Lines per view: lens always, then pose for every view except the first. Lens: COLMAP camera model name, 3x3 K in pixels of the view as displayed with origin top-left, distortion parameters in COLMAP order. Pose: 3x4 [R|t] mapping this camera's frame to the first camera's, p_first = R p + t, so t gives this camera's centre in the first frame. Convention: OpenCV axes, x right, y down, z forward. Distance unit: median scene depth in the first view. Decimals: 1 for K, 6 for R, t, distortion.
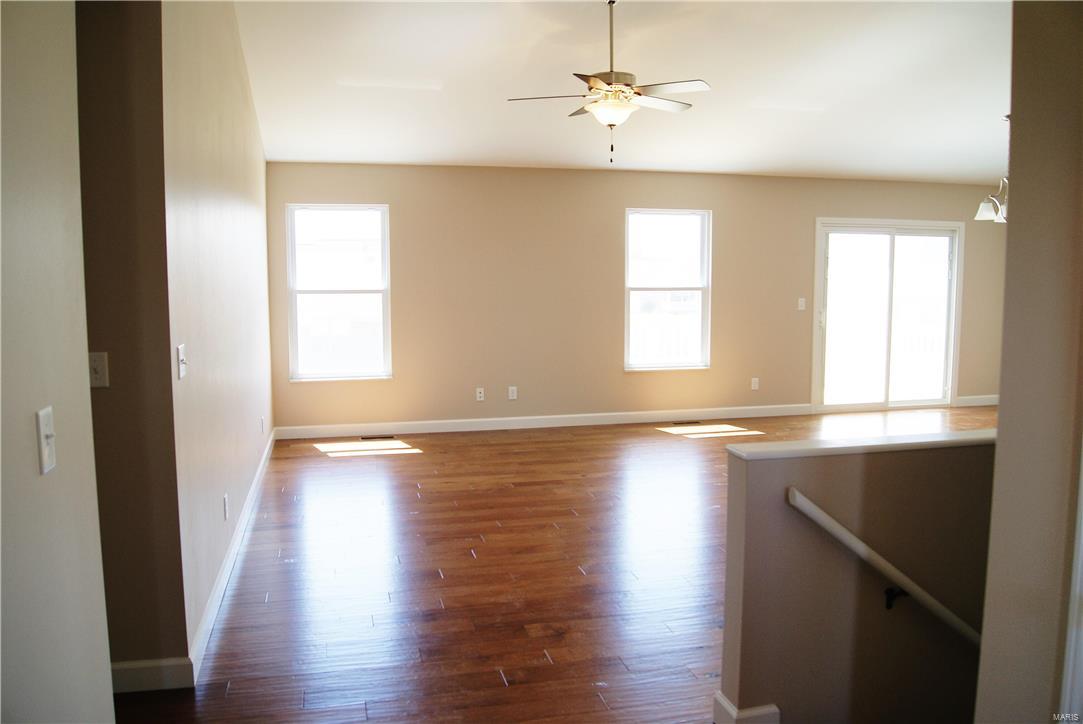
lens RADIAL K [[849.8, 0, 547.2], [0, 849.8, 358.1], [0, 0, 1]] dist [-0.080472, 0.010761]
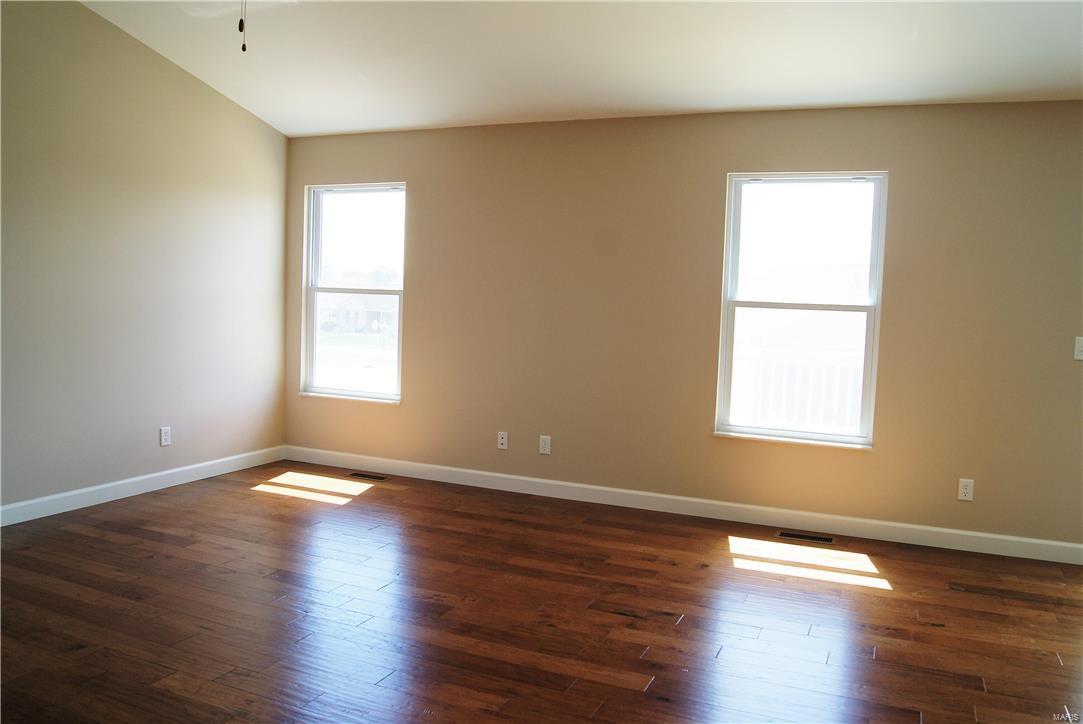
lens RADIAL K [[849.8, 0, 528.1], [0, 849.8, 344.0], [0, 0, 1]] dist [-0.080472, 0.010761]
pose [[0.781748, 0.064547, -0.620244, 0.390540], [-0.097623, 0.995033, -0.019493, -0.027247], [0.615905, 0.075789, 0.784166, 0.457765]]
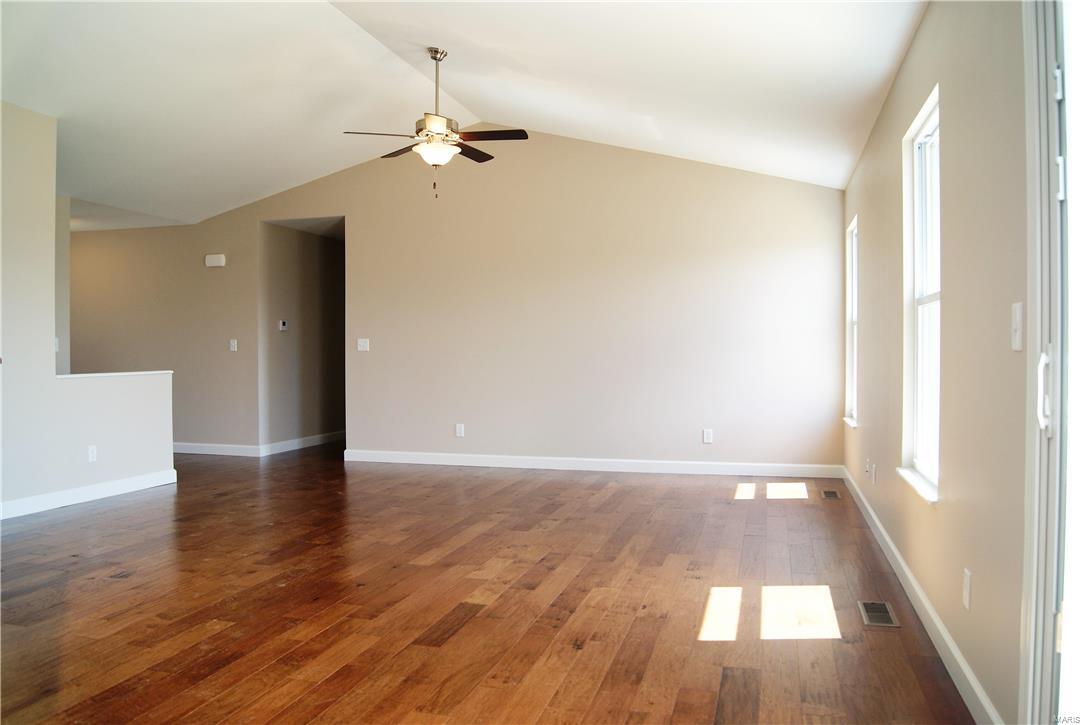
lens RADIAL K [[849.8, 0, 544.9], [0, 849.8, 371.0], [0, 0, 1]] dist [-0.080472, 0.010761]
pose [[-0.501203, 0.024572, -0.864981, 0.653448], [-0.079622, 0.994047, 0.074374, -0.065968], [0.861659, 0.106148, -0.496263, 1.142818]]
